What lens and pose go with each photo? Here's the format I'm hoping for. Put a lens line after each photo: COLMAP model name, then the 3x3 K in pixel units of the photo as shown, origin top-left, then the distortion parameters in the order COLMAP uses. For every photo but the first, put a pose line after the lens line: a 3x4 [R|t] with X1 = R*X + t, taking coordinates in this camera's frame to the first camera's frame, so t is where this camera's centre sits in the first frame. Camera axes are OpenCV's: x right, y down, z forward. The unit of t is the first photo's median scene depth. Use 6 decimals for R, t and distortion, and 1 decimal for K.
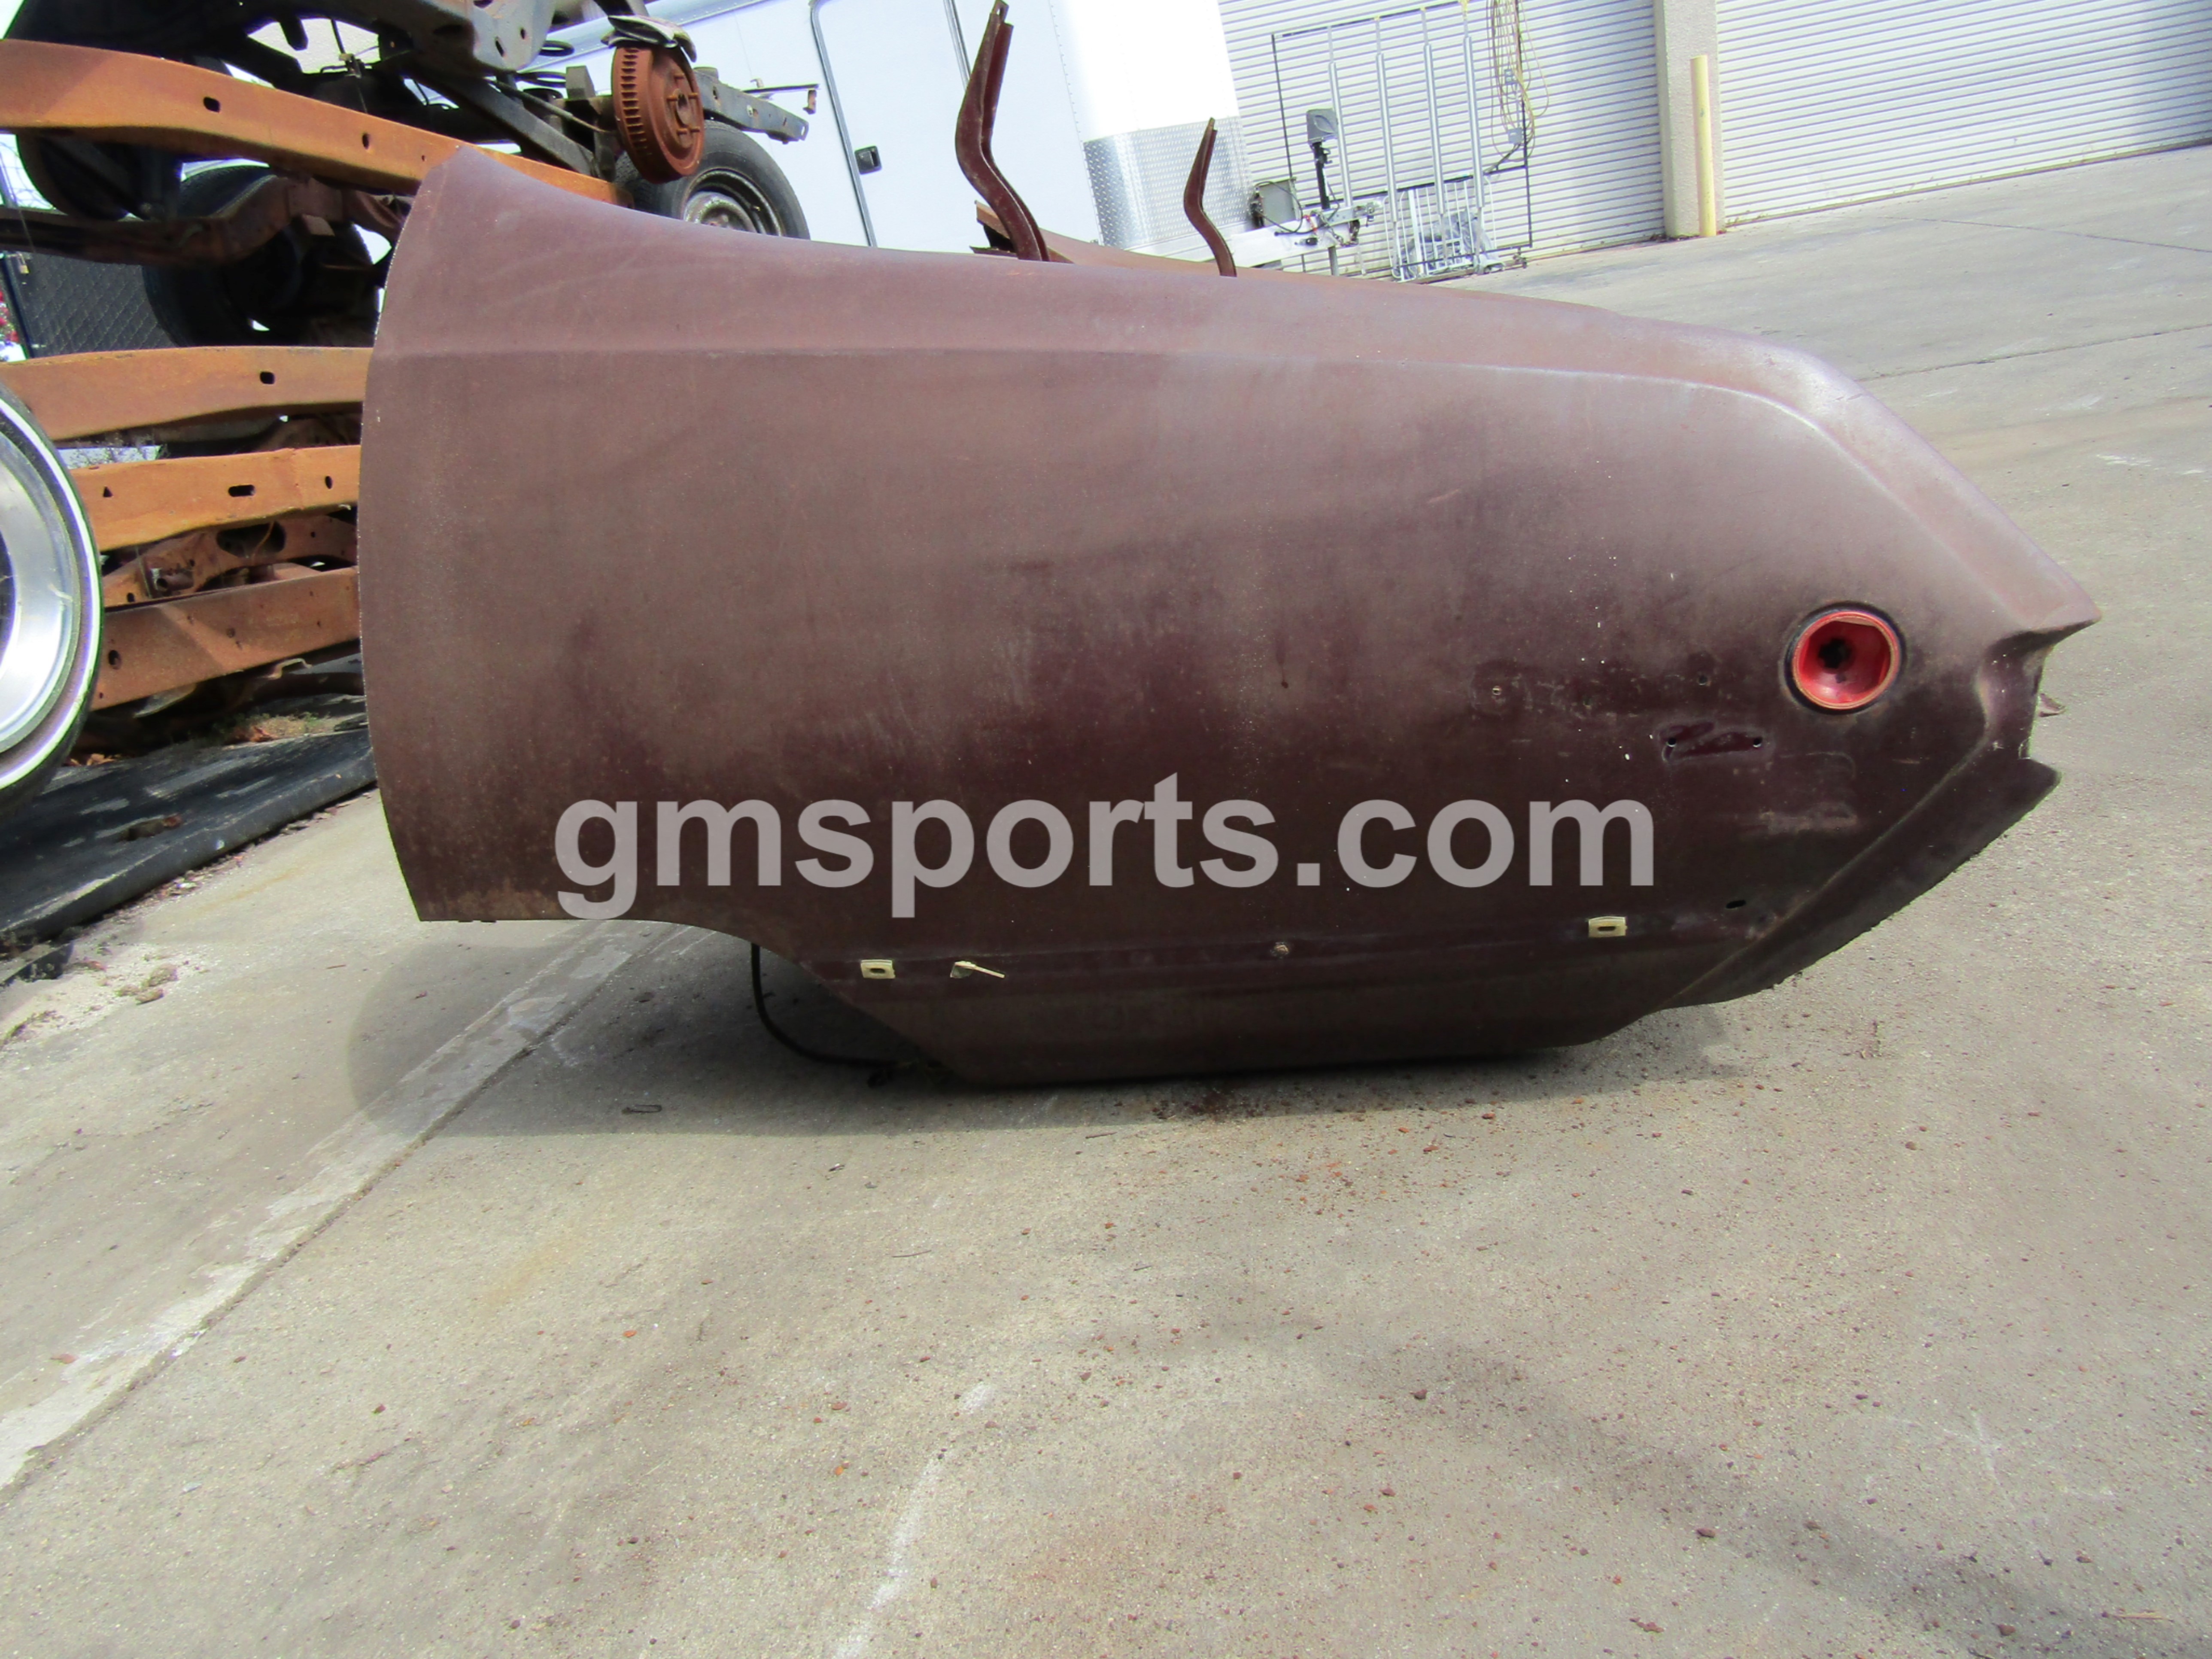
lens RADIAL K [[1568.1, 0, 1105.8], [0, 1568.1, 815.5], [0, 0, 1]] dist [-0.005451, -0.005511]
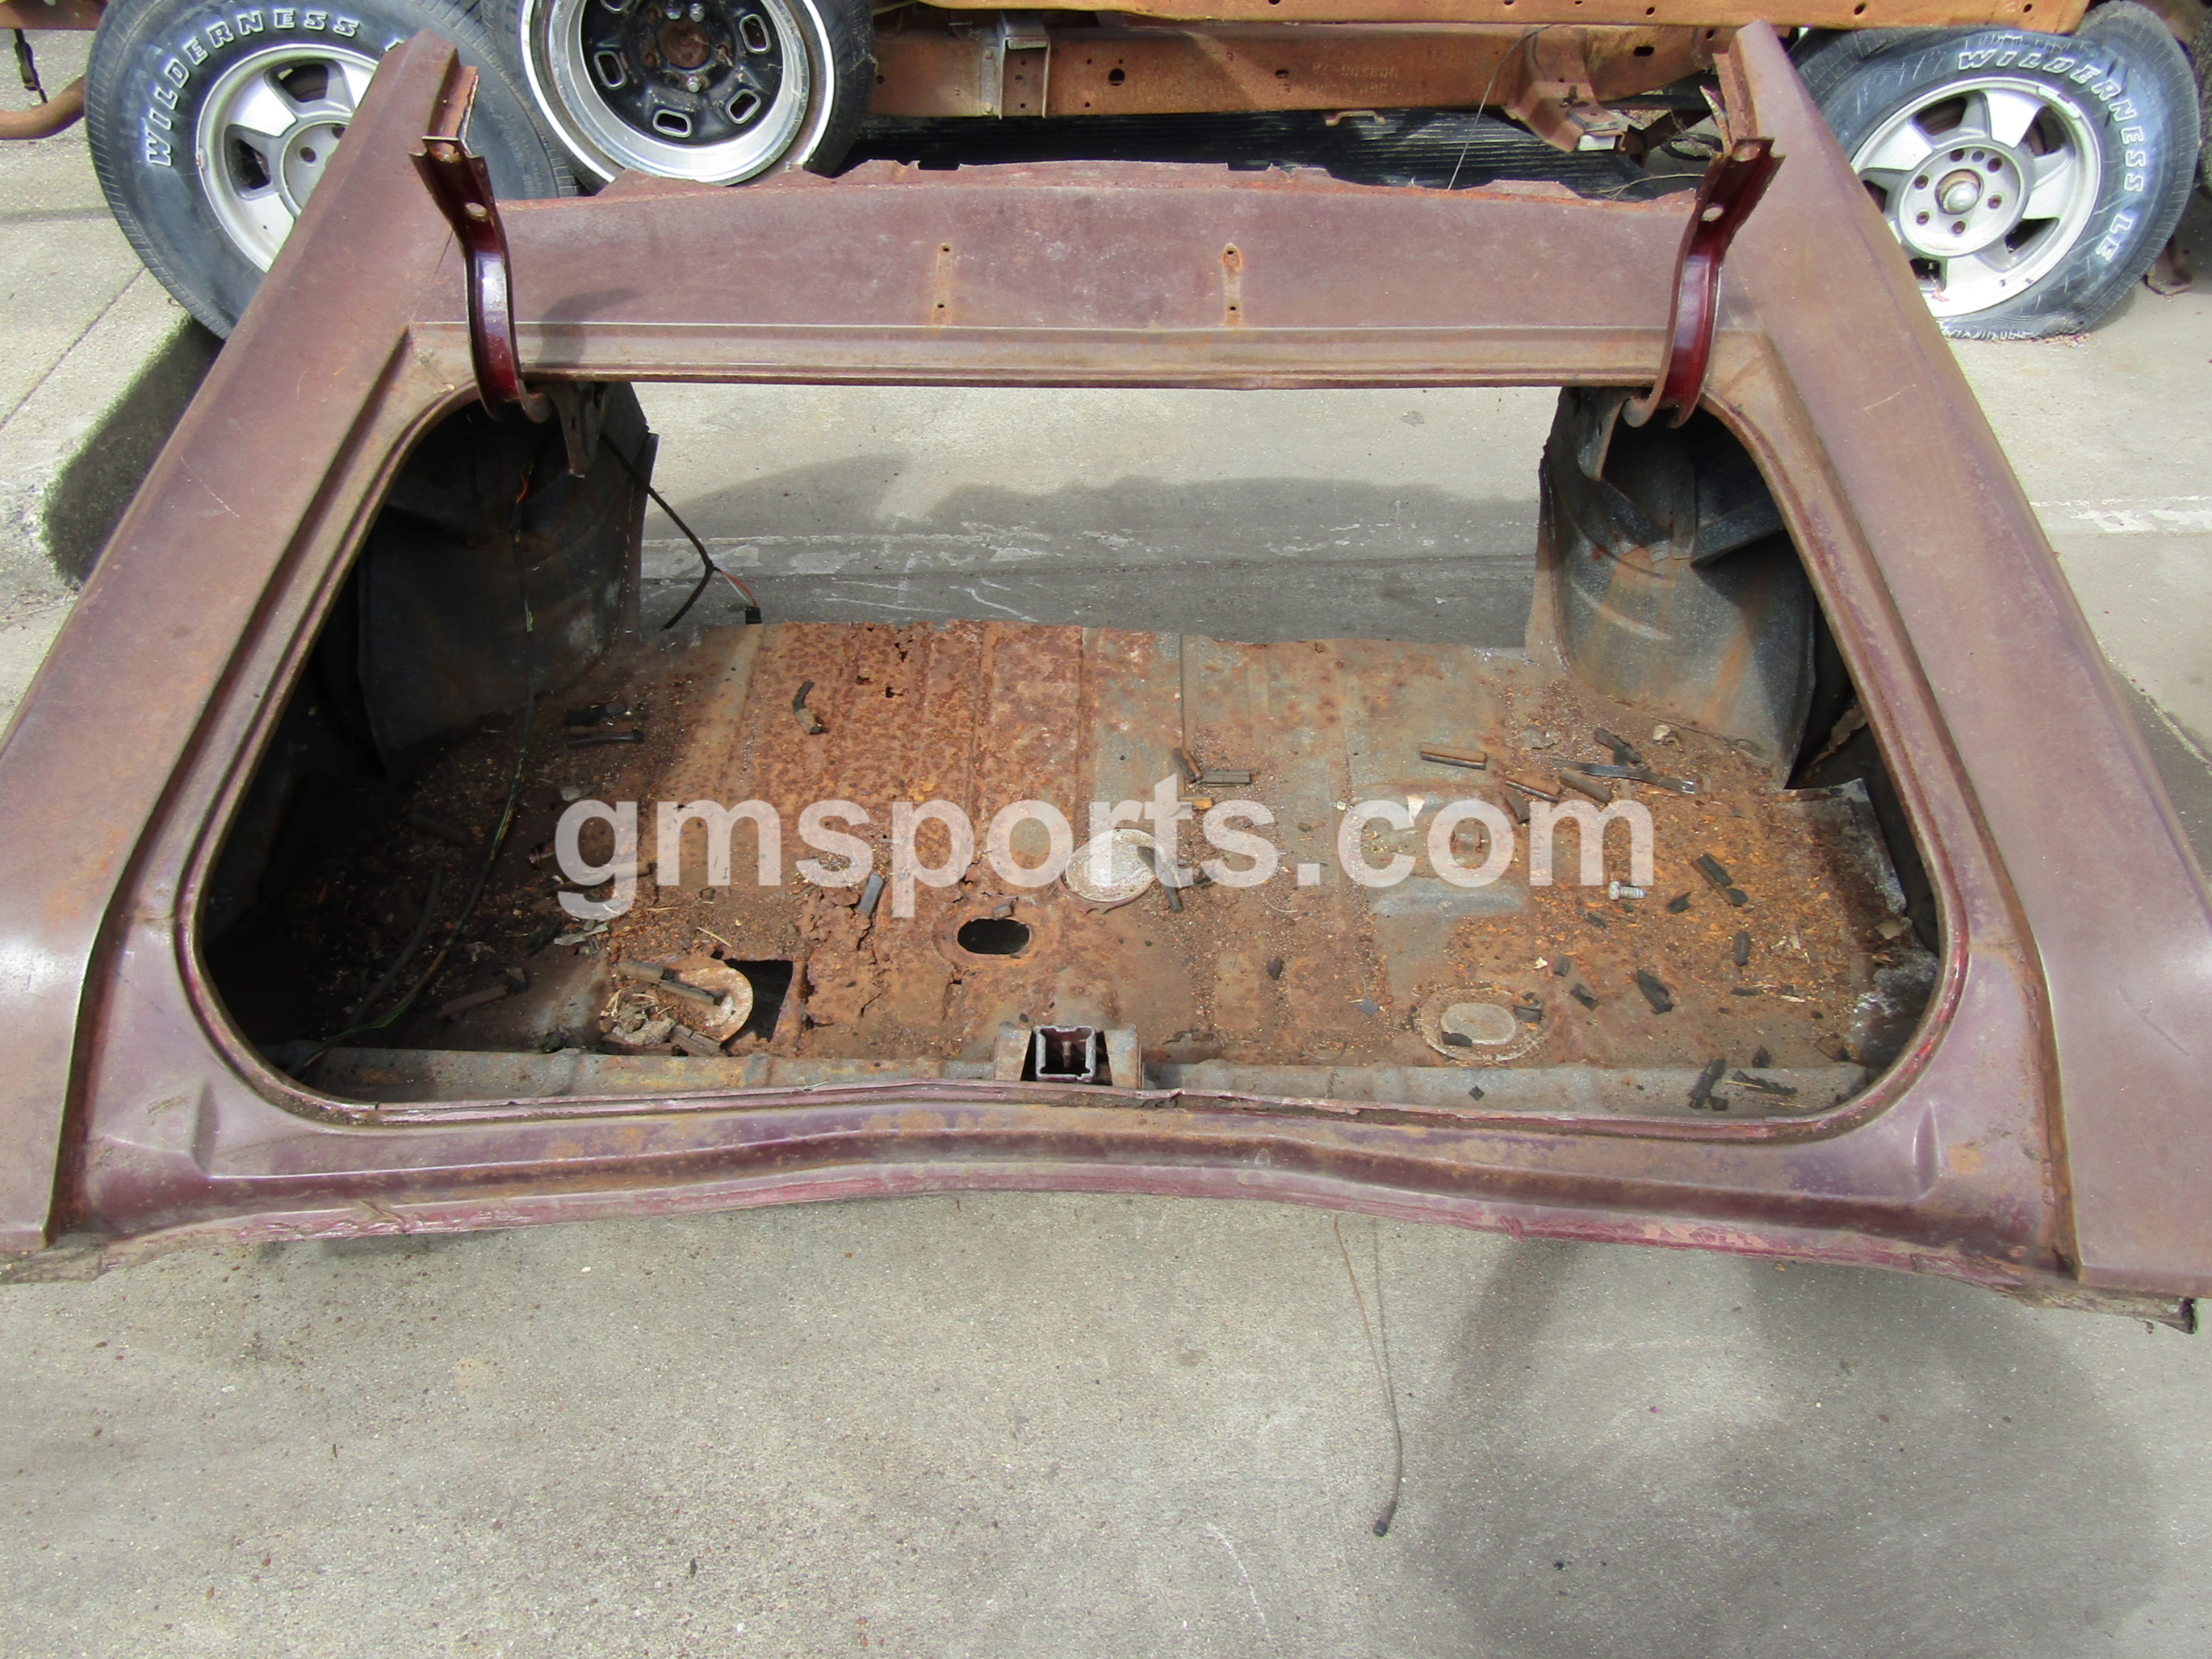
lens RADIAL K [[1568.1, 0, 1093.3], [0, 1568.1, 826.3], [0, 0, 1]] dist [-0.005451, -0.005511]
pose [[0.209937, 0.775661, -0.595211, 0.652963], [-0.308824, 0.630219, 0.712356, -0.744963], [0.927661, 0.034266, 0.371849, 0.718325]]
